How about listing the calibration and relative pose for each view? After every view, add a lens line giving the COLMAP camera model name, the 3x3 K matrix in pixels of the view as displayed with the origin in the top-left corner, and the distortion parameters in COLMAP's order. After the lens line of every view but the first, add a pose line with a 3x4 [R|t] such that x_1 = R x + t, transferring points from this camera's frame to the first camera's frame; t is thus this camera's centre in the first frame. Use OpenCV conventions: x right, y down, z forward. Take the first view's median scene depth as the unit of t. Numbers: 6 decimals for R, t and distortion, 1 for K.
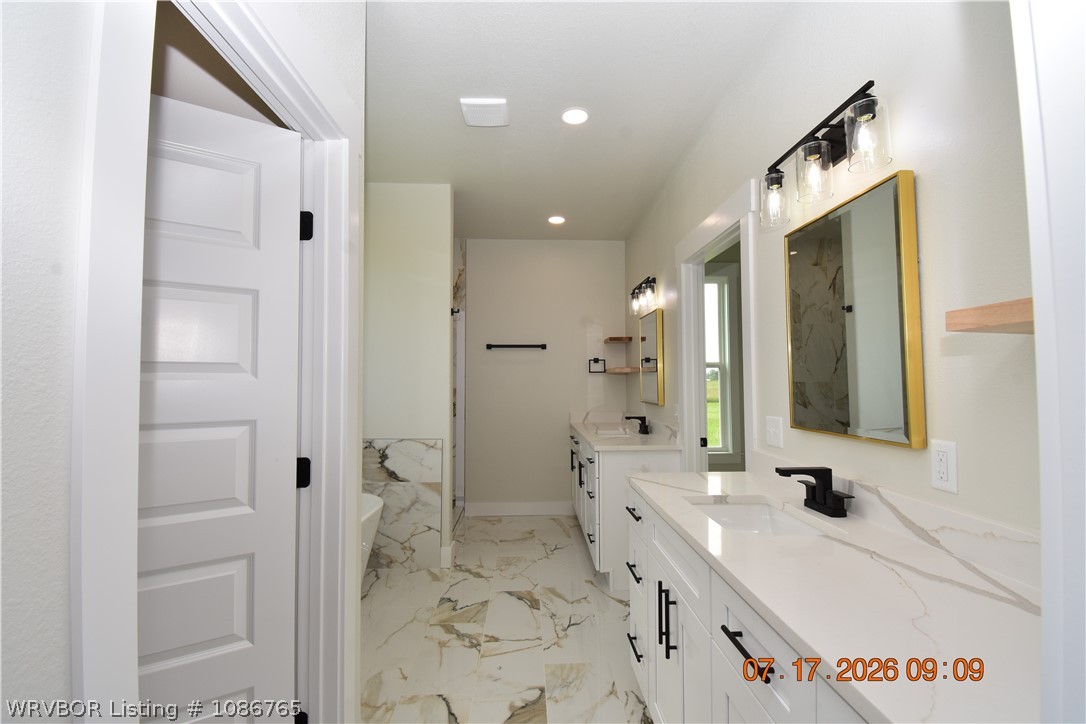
lens RADIAL K [[481.0, 0, 546.4], [0, 481.0, 363.5], [0, 0, 1]] dist [0.020128, -0.027208]
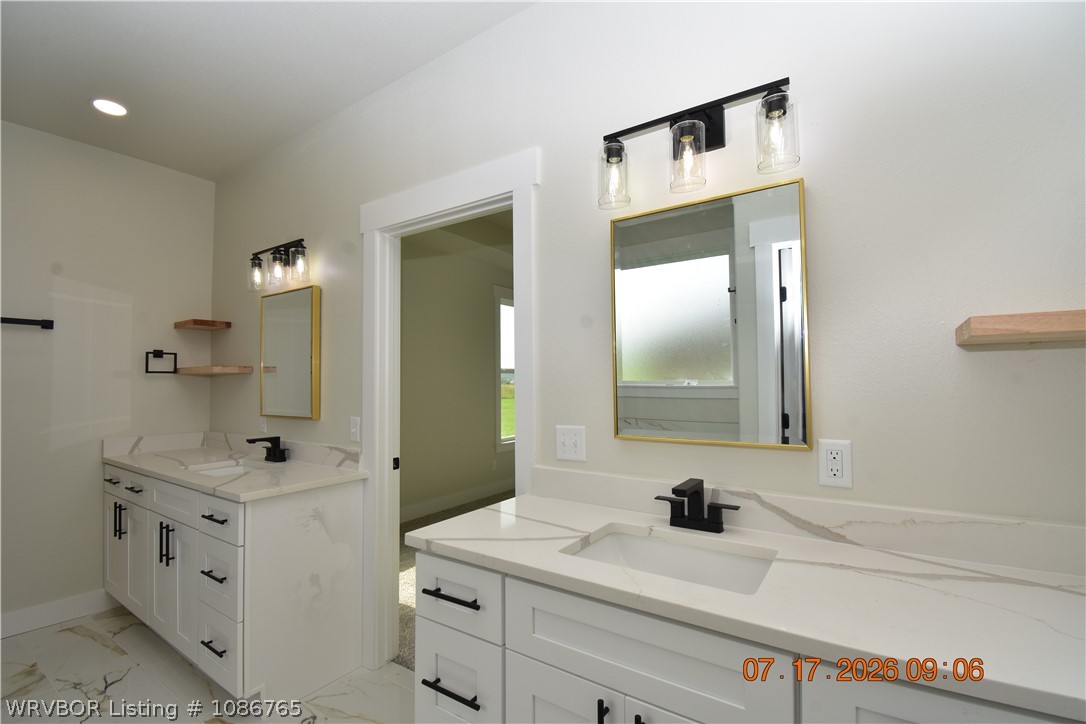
lens RADIAL K [[481.0, 0, 546.4], [0, 481.0, 363.5], [0, 0, 1]] dist [0.020128, -0.027208]
pose [[0.595716, 0.032076, 0.802554, -0.160207], [-0.025013, 0.999459, -0.021379, 0.011380], [-0.802805, -0.007339, 0.596196, 0.331499]]
